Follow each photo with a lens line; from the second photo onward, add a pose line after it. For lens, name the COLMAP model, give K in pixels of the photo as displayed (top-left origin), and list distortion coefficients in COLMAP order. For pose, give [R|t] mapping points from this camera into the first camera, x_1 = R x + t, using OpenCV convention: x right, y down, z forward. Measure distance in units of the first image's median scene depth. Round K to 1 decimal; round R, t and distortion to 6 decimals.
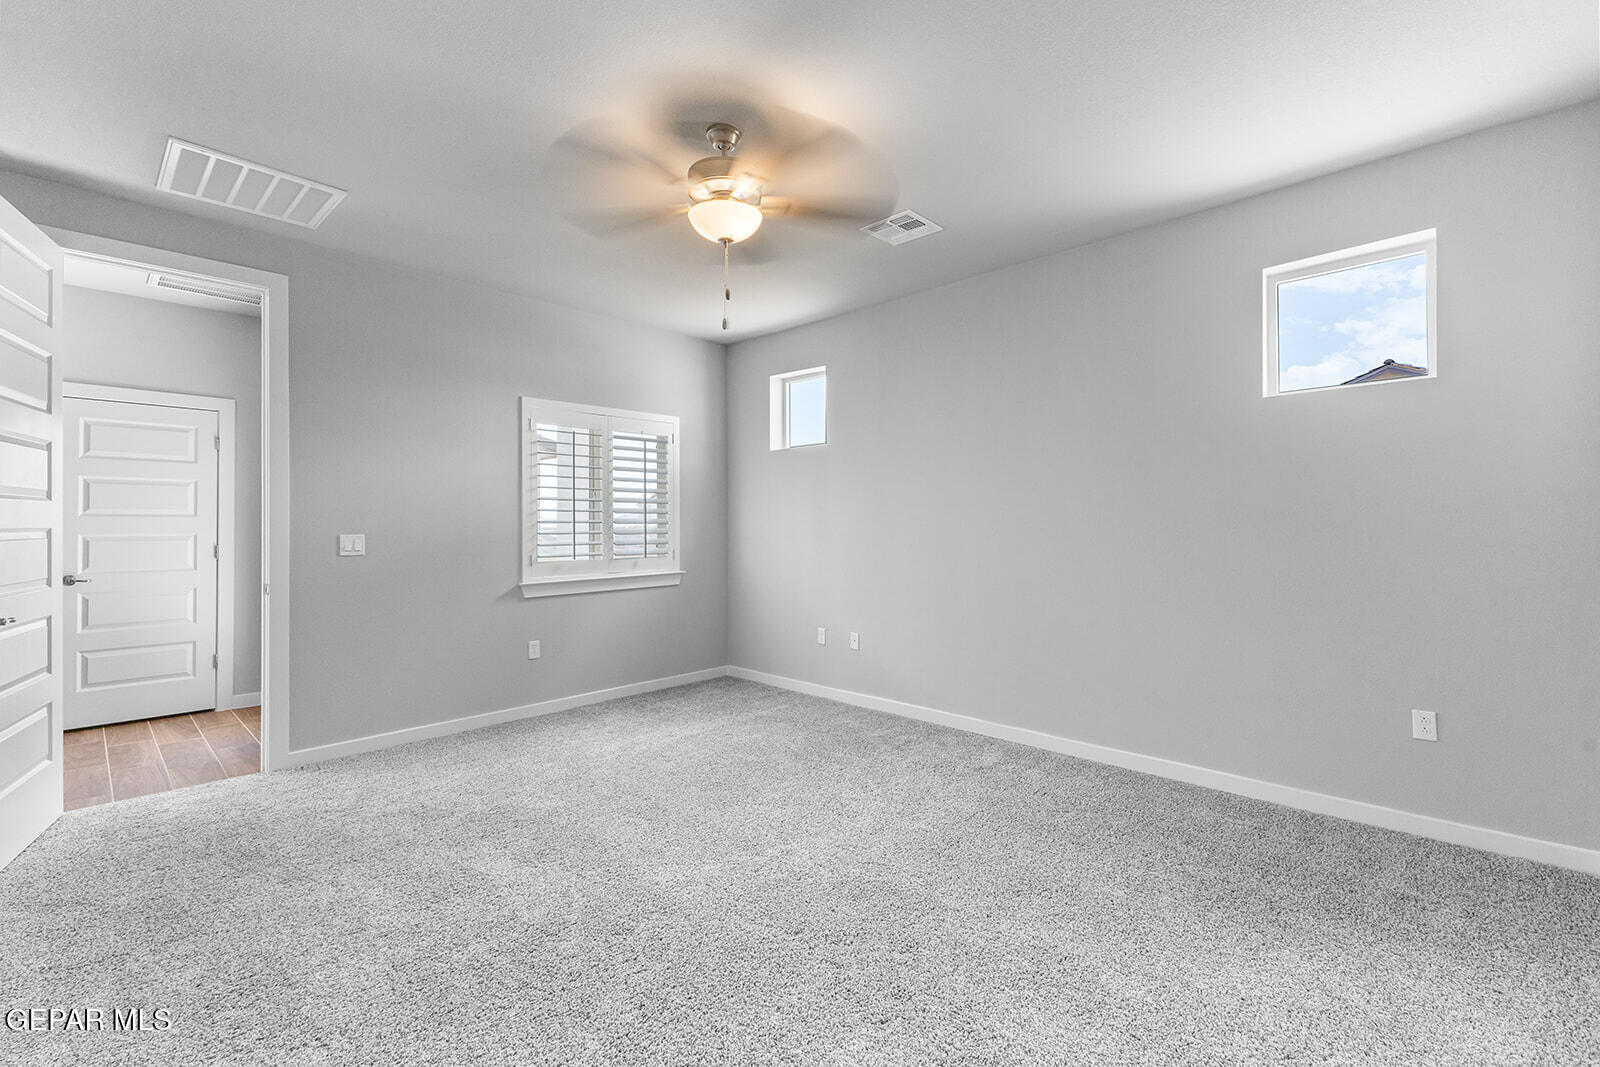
lens RADIAL K [[698.0, 0, 803.9], [0, 698.0, 519.1], [0, 0, 1]] dist [0.011321, -0.000079]
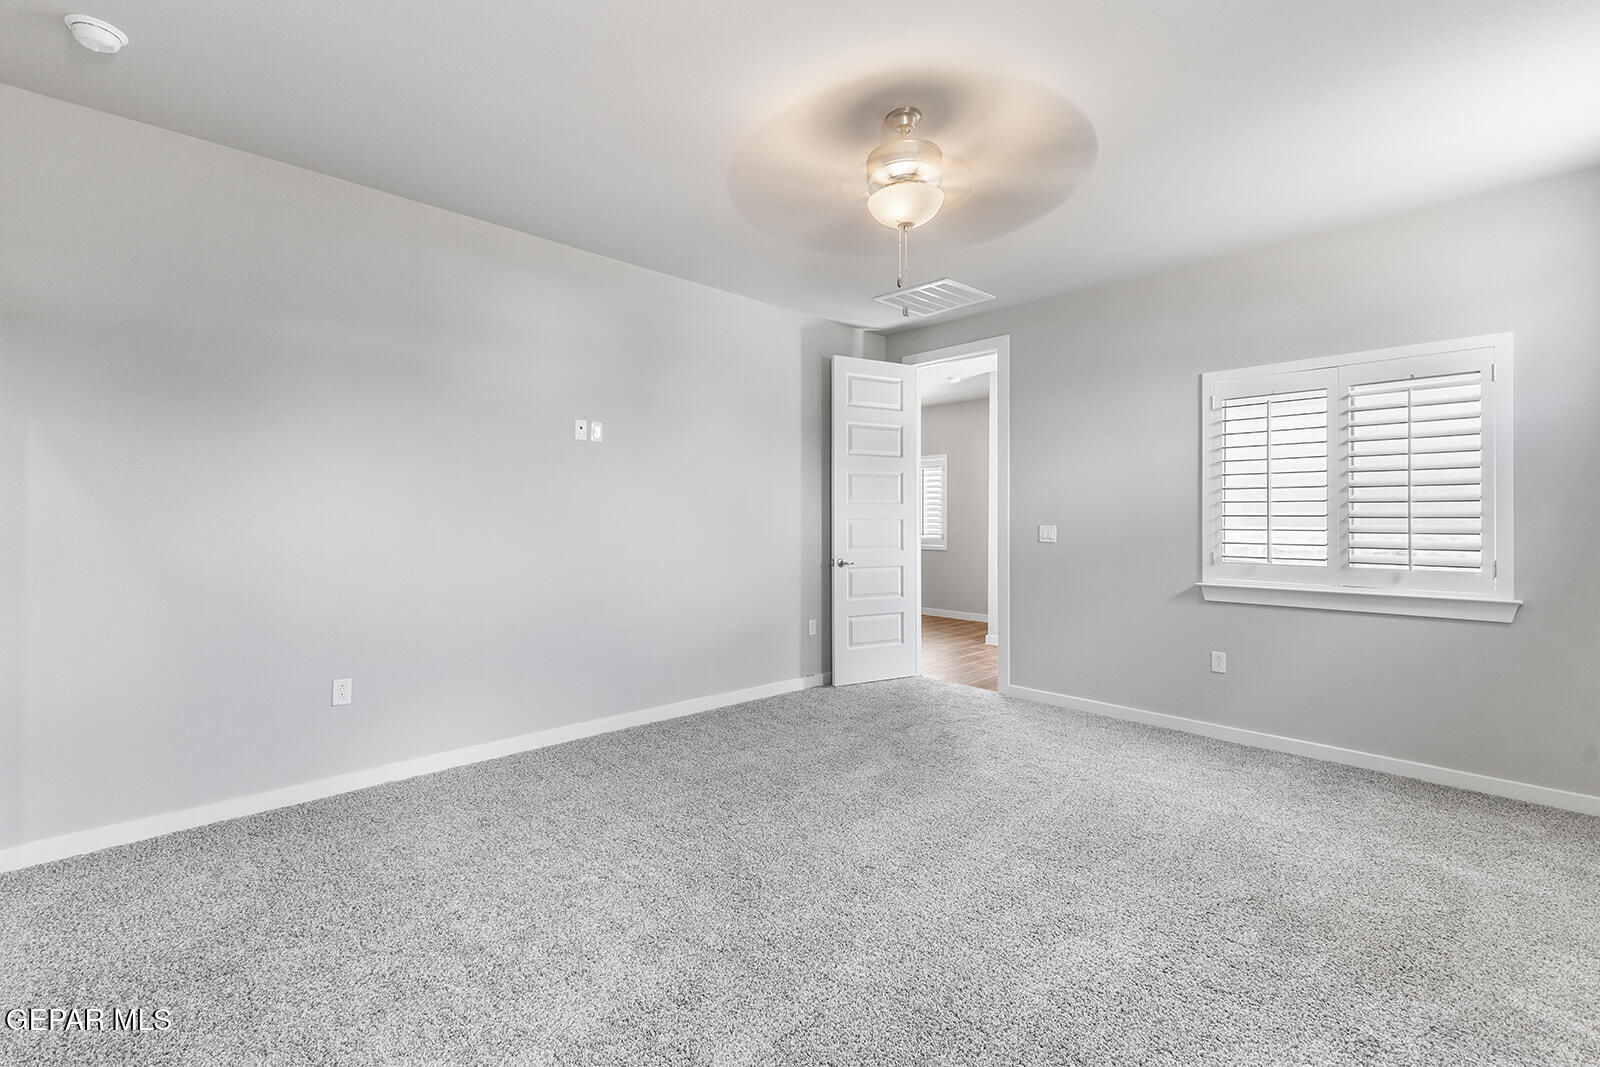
lens RADIAL K [[698.0, 0, 803.9], [0, 698.0, 519.1], [0, 0, 1]] dist [0.011321, -0.000079]
pose [[-0.042672, 0.006421, -0.999068, 0.511645], [0.007189, 0.999955, 0.006119, 0.000413], [0.999063, -0.006921, -0.042717, 0.532468]]
